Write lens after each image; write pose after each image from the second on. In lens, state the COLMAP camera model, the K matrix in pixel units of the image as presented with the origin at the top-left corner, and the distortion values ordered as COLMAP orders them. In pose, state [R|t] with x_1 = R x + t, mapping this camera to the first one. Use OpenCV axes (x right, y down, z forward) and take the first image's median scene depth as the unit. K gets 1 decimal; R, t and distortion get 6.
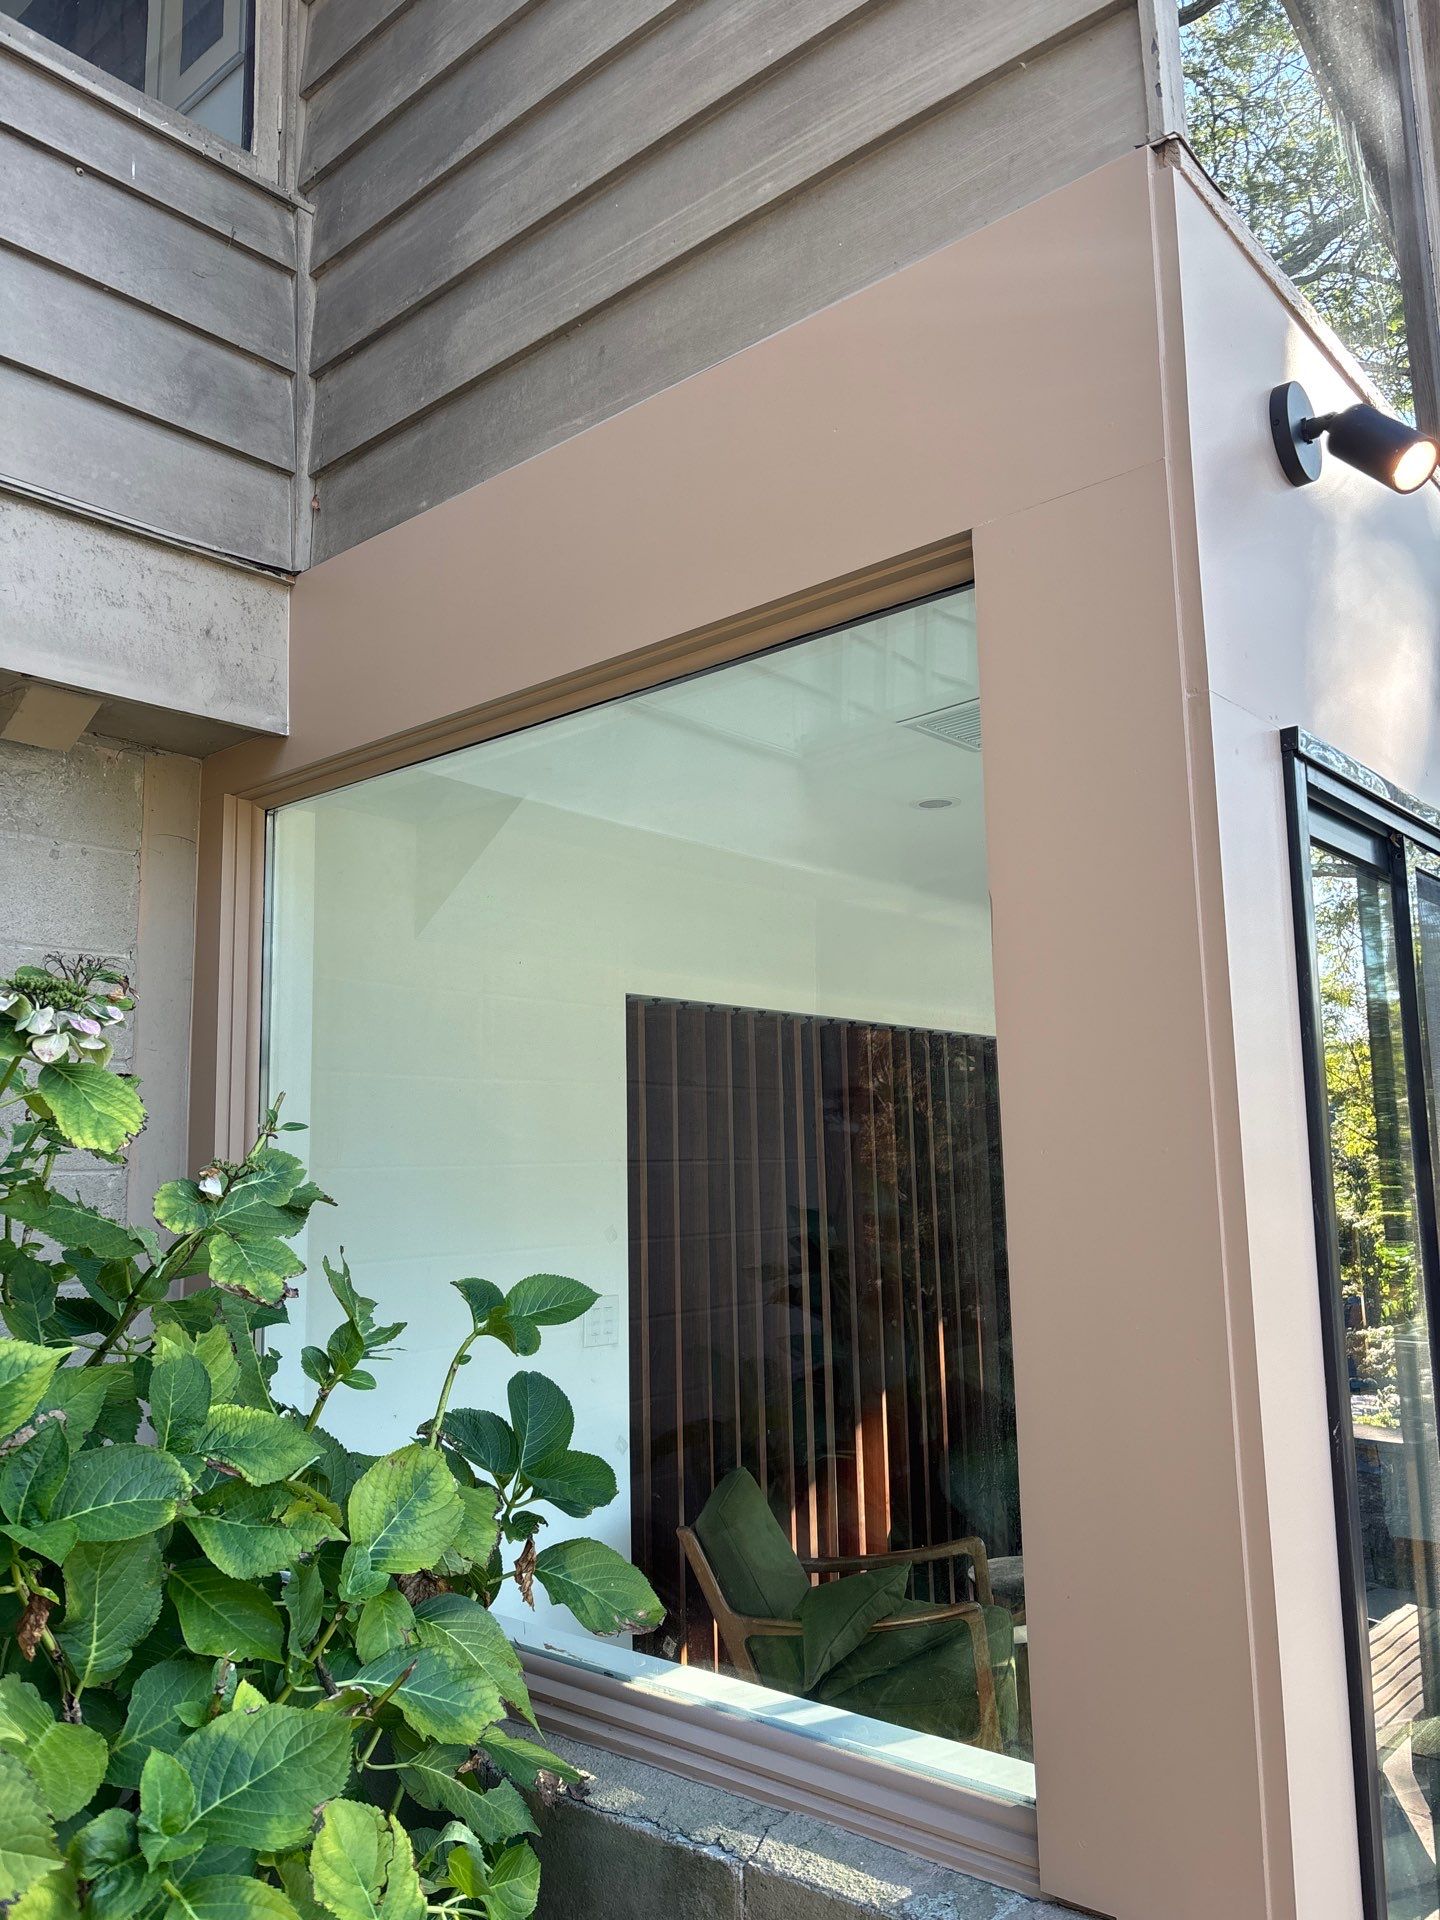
lens RADIAL K [[1445.4, 0, 722.5], [0, 1445.4, 986.6], [0, 0, 1]] dist [0.004980, -0.005846]
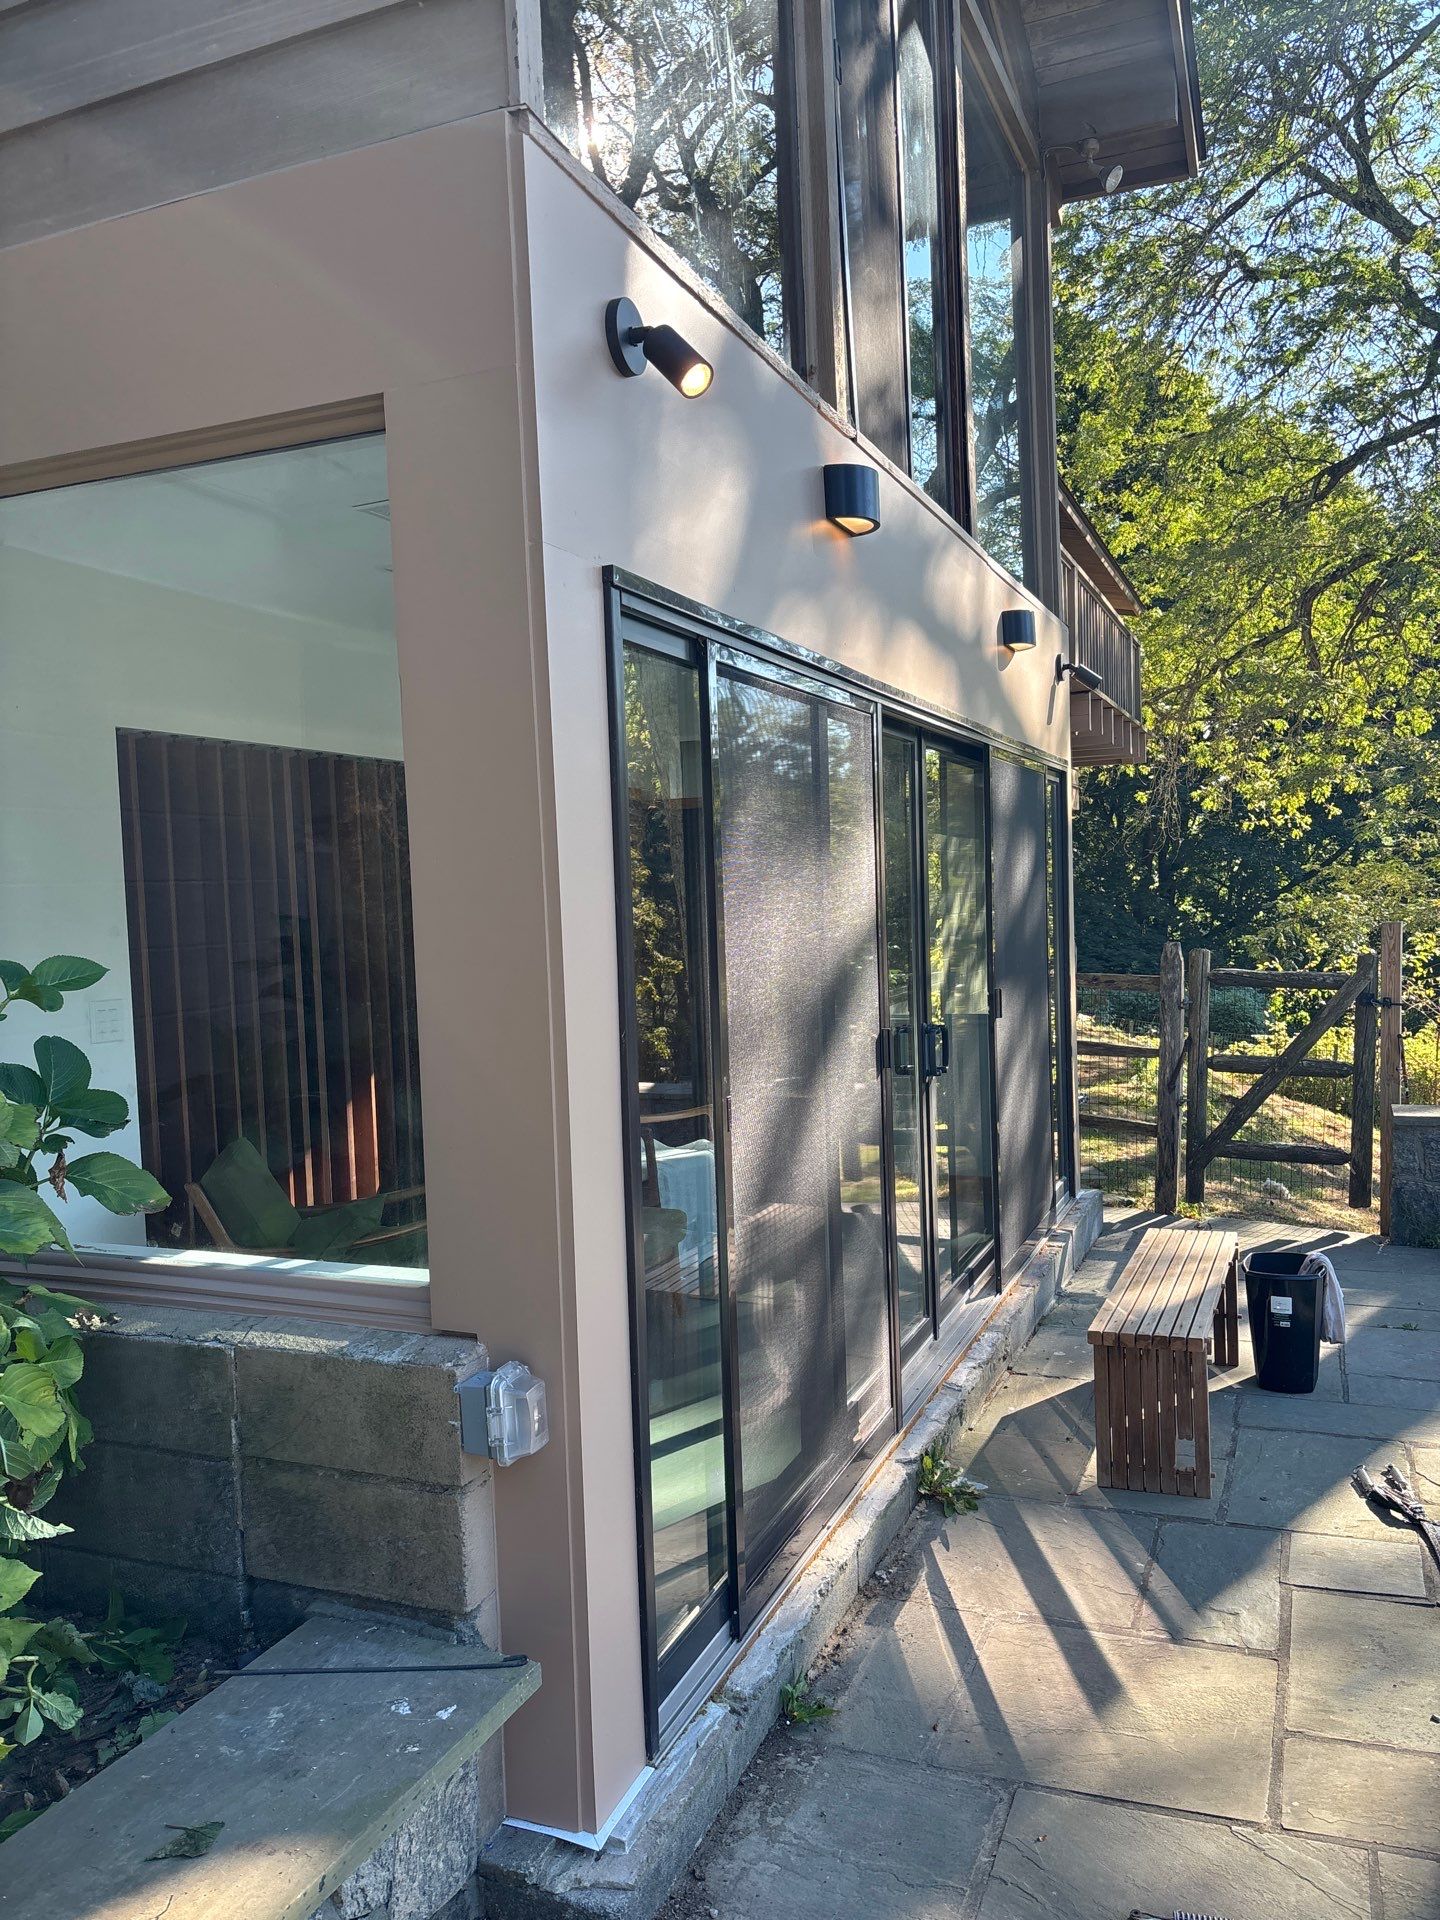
lens RADIAL K [[1445.4, 0, 722.5], [0, 1445.4, 986.6], [0, 0, 1]] dist [0.004980, -0.005846]
pose [[0.947258, -0.034128, 0.318648, 0.020105], [-0.025959, 0.982875, 0.182436, -0.023336], [-0.319418, -0.181086, 0.930151, -0.320723]]
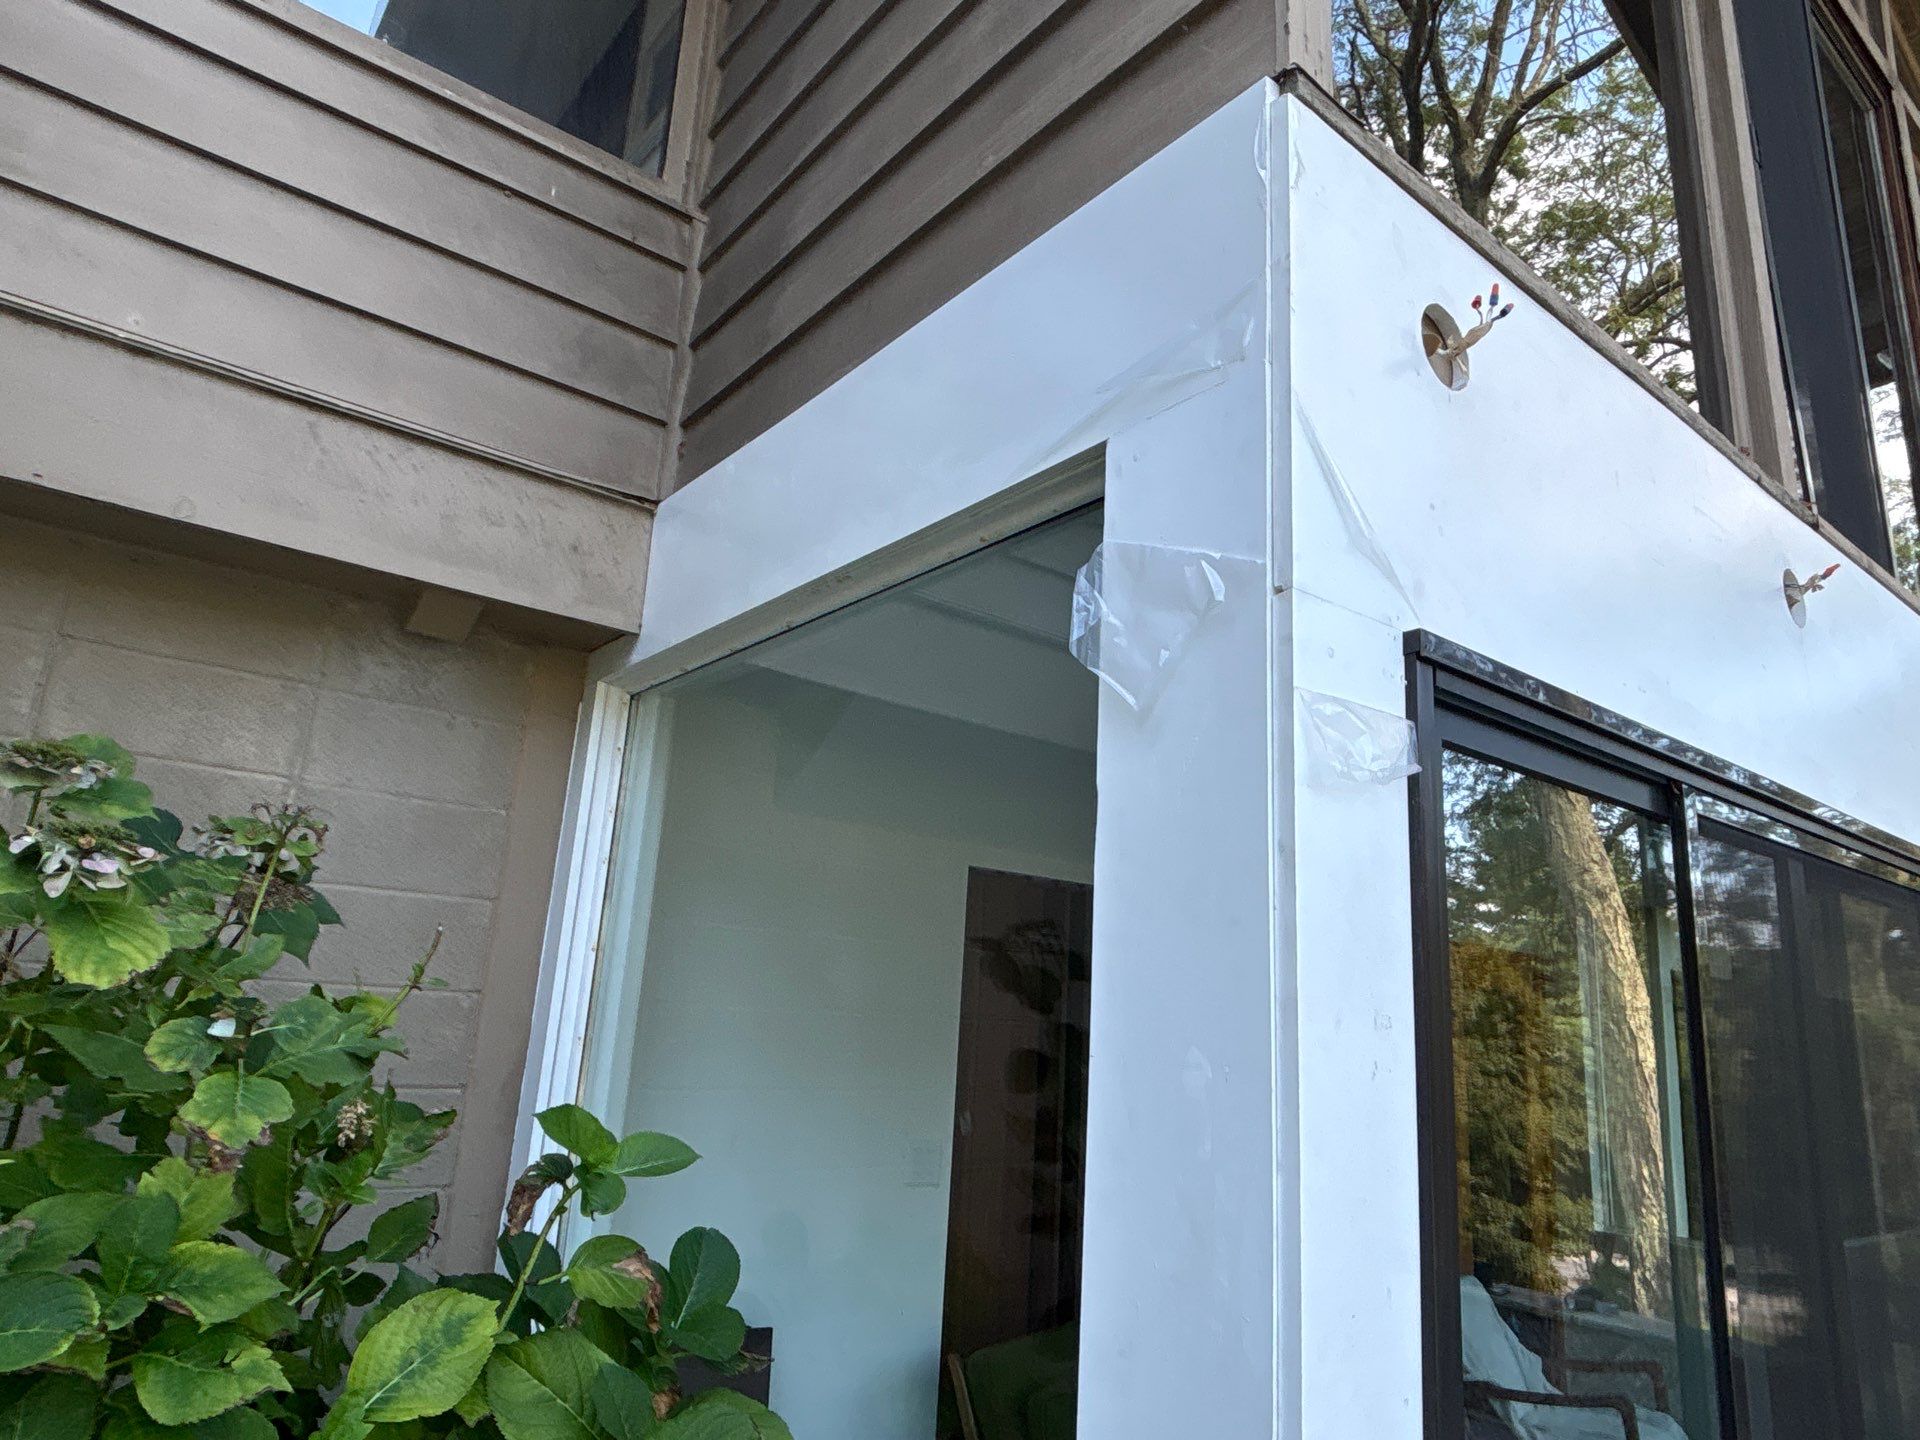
lens RADIAL K [[1159.6, 0, 984.4], [0, 1159.6, 746.7], [0, 0, 1]] dist [-0.022096, -0.000031]
pose [[0.983122, 0.037273, -0.179112, 0.180554], [-0.054349, 0.994330, -0.091397, -0.009934], [0.174689, 0.099589, 0.979574, 0.139372]]
